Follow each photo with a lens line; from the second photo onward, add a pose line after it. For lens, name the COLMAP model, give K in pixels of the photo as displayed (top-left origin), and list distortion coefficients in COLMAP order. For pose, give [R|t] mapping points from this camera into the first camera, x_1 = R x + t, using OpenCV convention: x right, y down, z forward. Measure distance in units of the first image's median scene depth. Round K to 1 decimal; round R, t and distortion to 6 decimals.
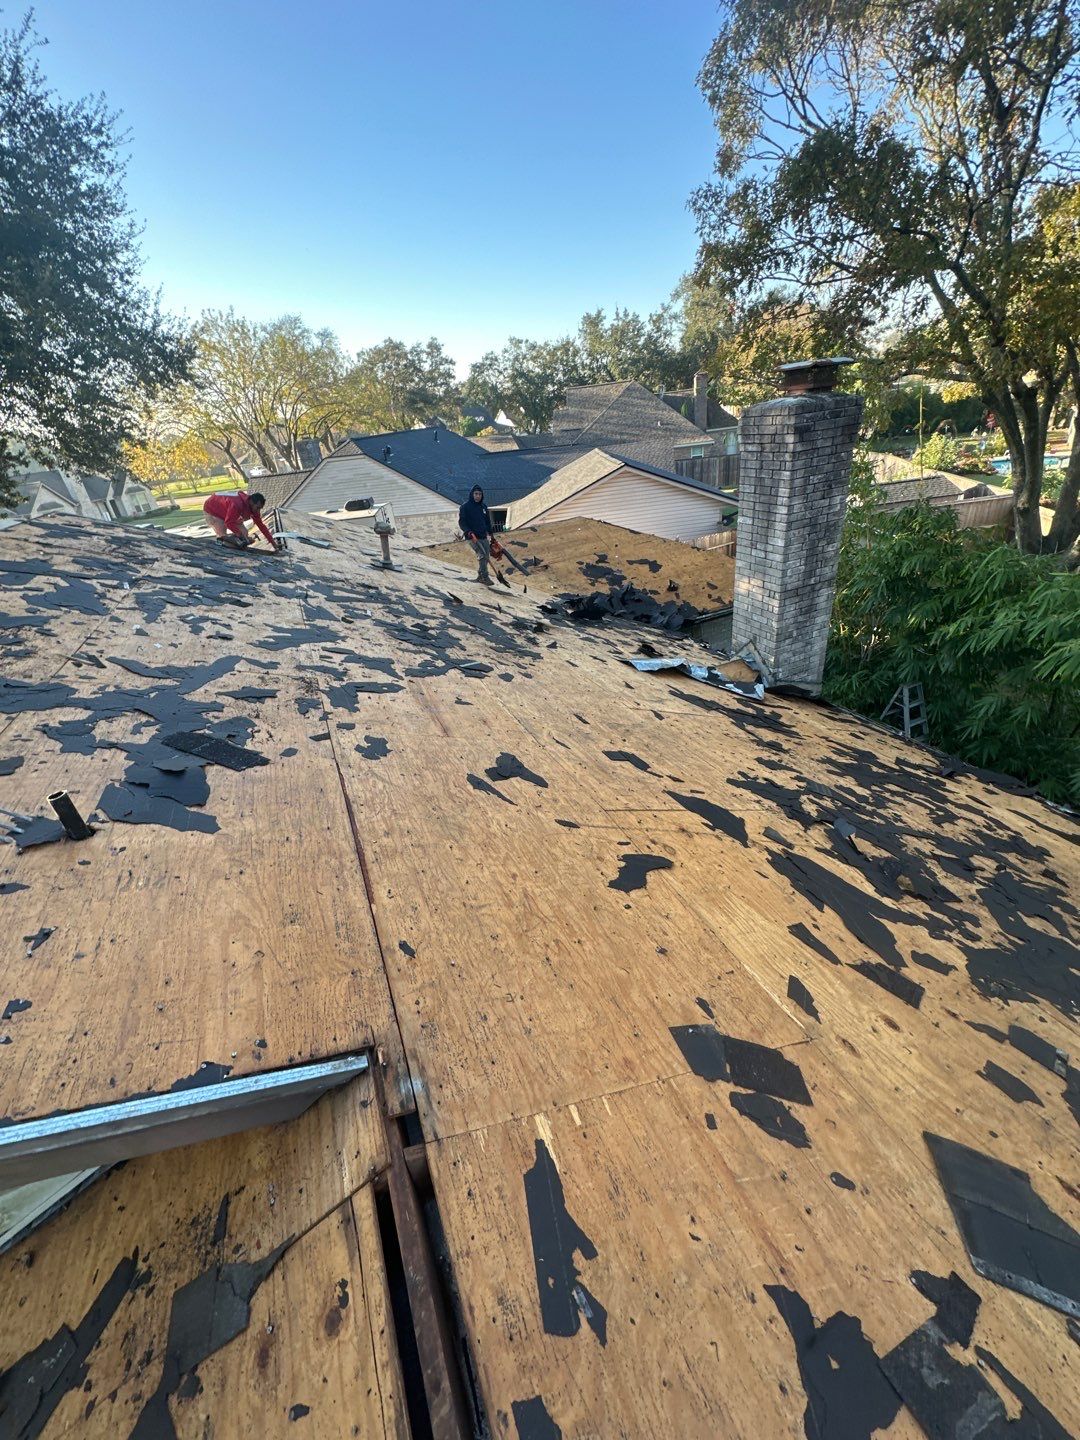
lens RADIAL K [[572.2, 0, 540.7], [0, 572.2, 719.1], [0, 0, 1]] dist [-0.002543, 0.000706]
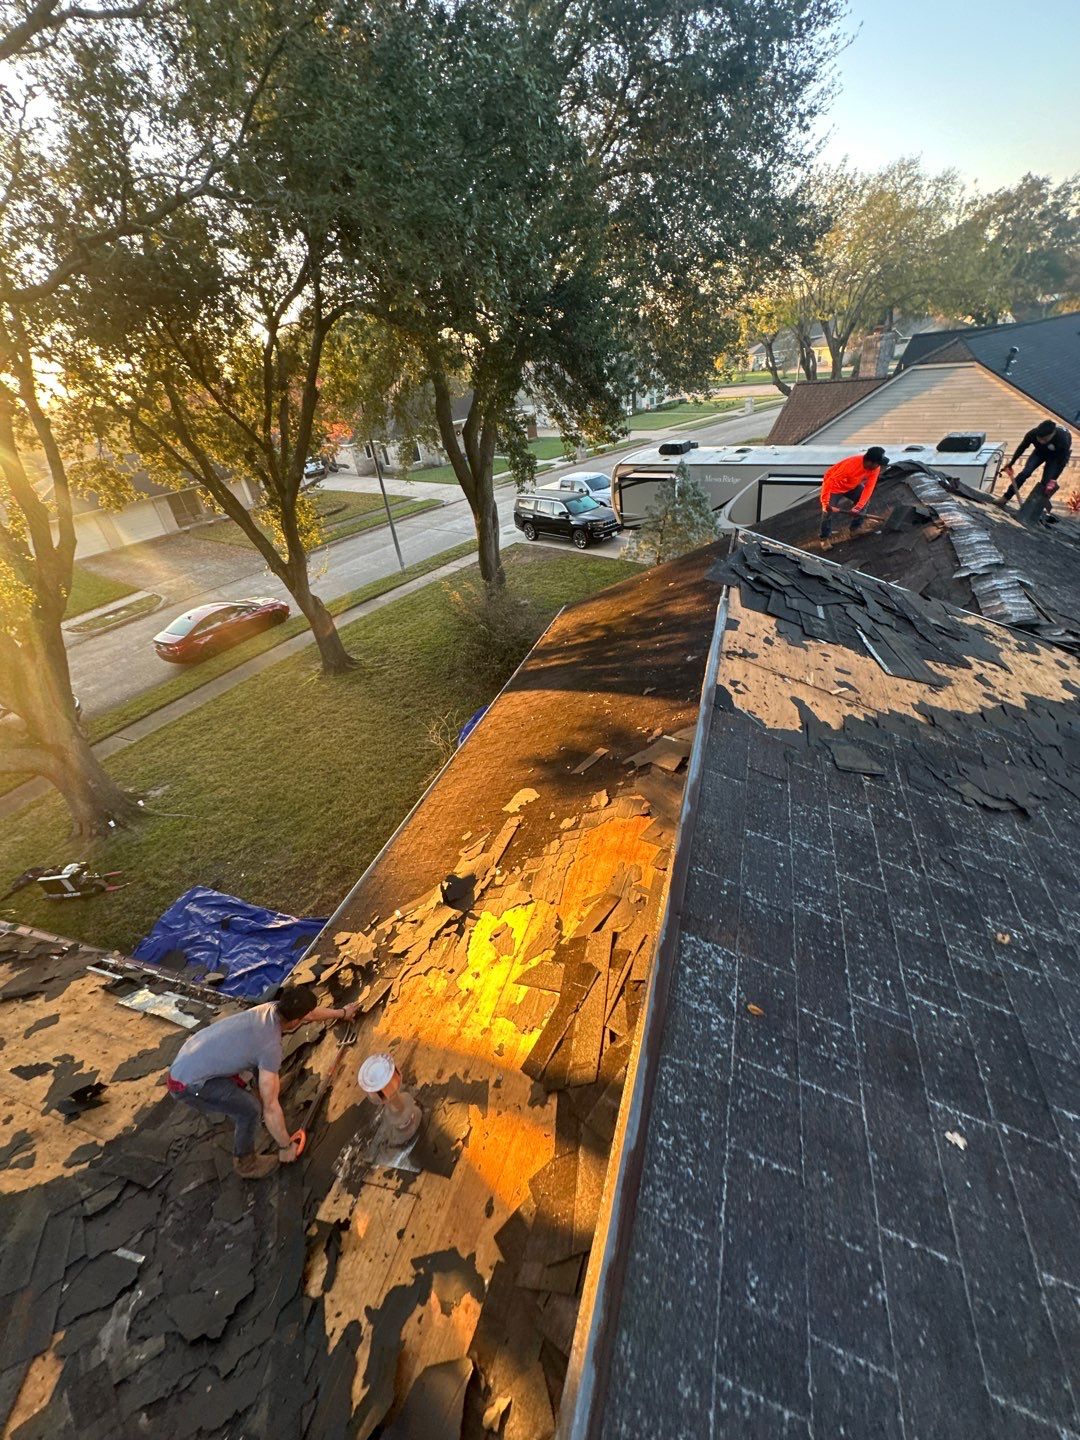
lens RADIAL K [[572.2, 0, 542.9], [0, 572.2, 719.2], [0, 0, 1]] dist [-0.002543, 0.000706]
pose [[0.744361, 0.372378, -0.554312, -0.641557], [-0.283632, 0.927791, 0.242399, -0.289704], [0.604549, -0.023212, 0.796229, 0.400572]]
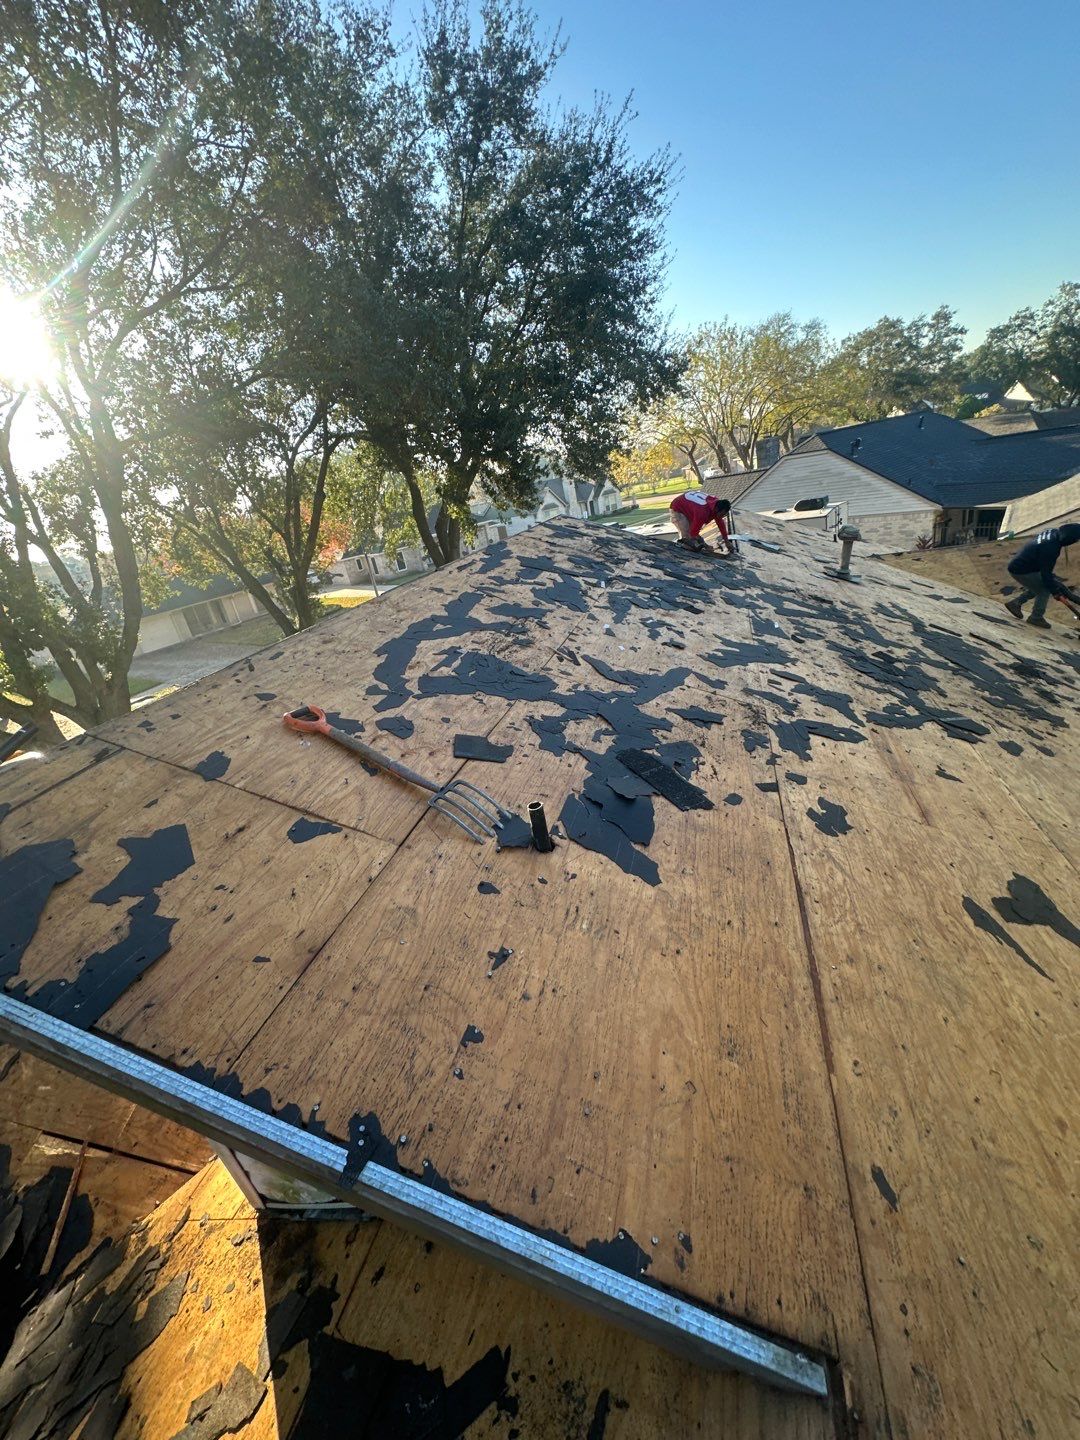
lens RADIAL K [[572.2, 0, 543.7], [0, 572.2, 719.3], [0, 0, 1]] dist [-0.002543, 0.000706]
pose [[0.772722, 0.215460, -0.597057, -0.072834], [-0.213484, 0.974047, 0.075210, -0.028235], [0.597767, 0.069346, 0.798665, 0.050672]]
